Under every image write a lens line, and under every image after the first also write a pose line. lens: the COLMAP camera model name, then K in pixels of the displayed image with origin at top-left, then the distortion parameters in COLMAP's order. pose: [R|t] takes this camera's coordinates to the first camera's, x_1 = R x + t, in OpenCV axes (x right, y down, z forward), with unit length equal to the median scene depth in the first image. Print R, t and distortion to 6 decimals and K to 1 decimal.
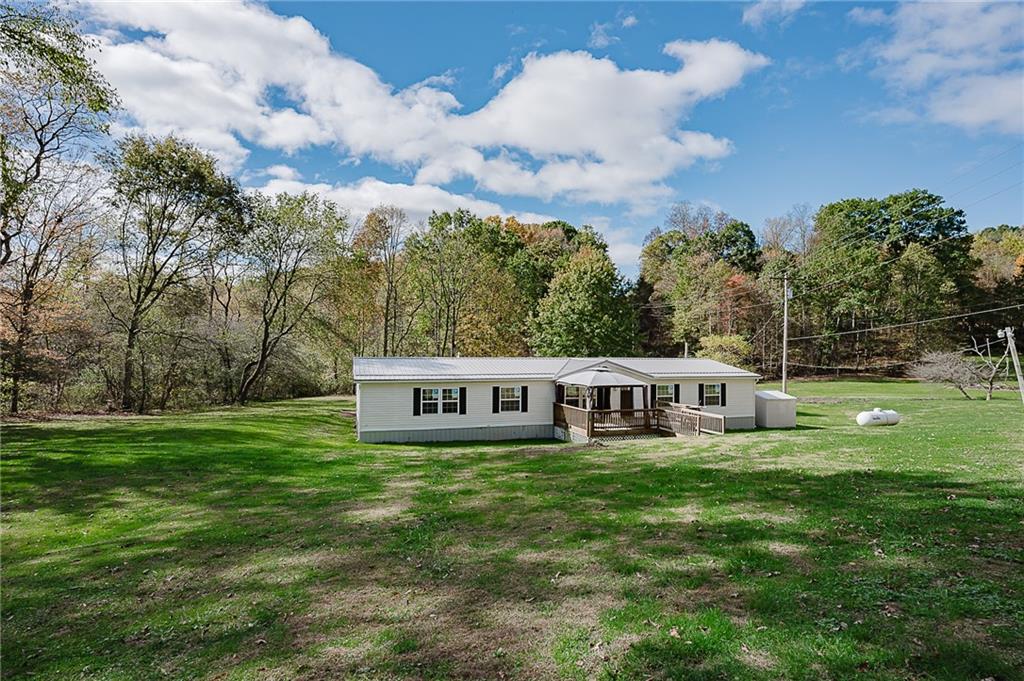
lens RADIAL K [[527.7, 0, 511.8], [0, 527.7, 352.4], [0, 0, 1]] dist [0.000491, 0.000664]
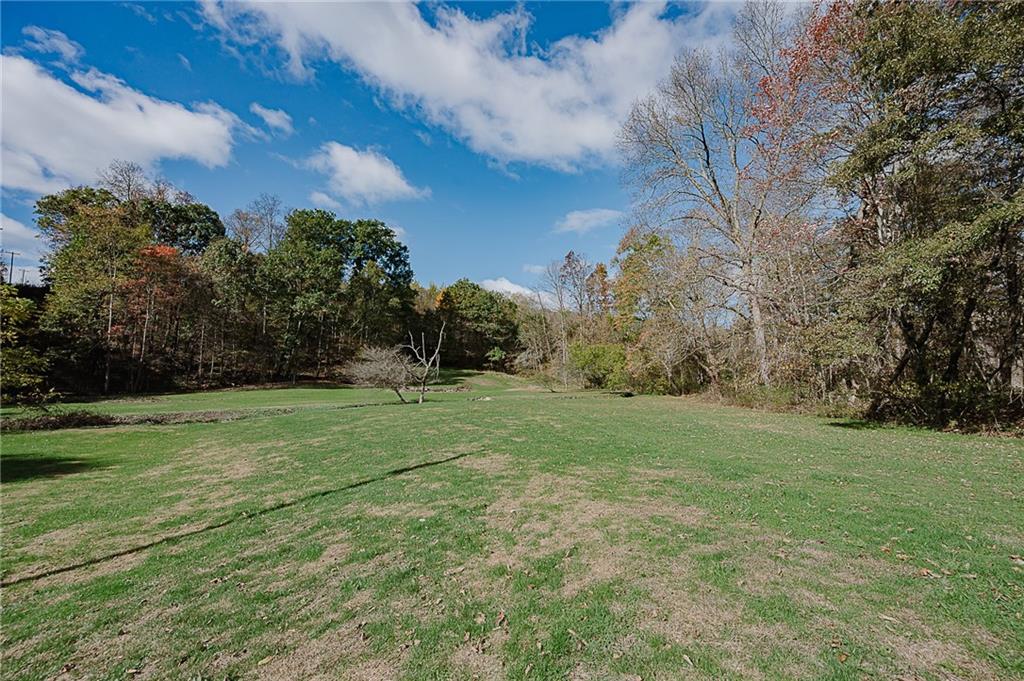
lens RADIAL K [[408.2, 0, 513.2], [0, 408.2, 344.2], [0, 0, 1]] dist [-0.001747, -0.000202]
pose [[0.569439, 0.070436, 0.819010, 0.265367], [-0.016478, 0.997100, -0.074295, 0.025380], [-0.821868, 0.028811, 0.568948, 0.301578]]
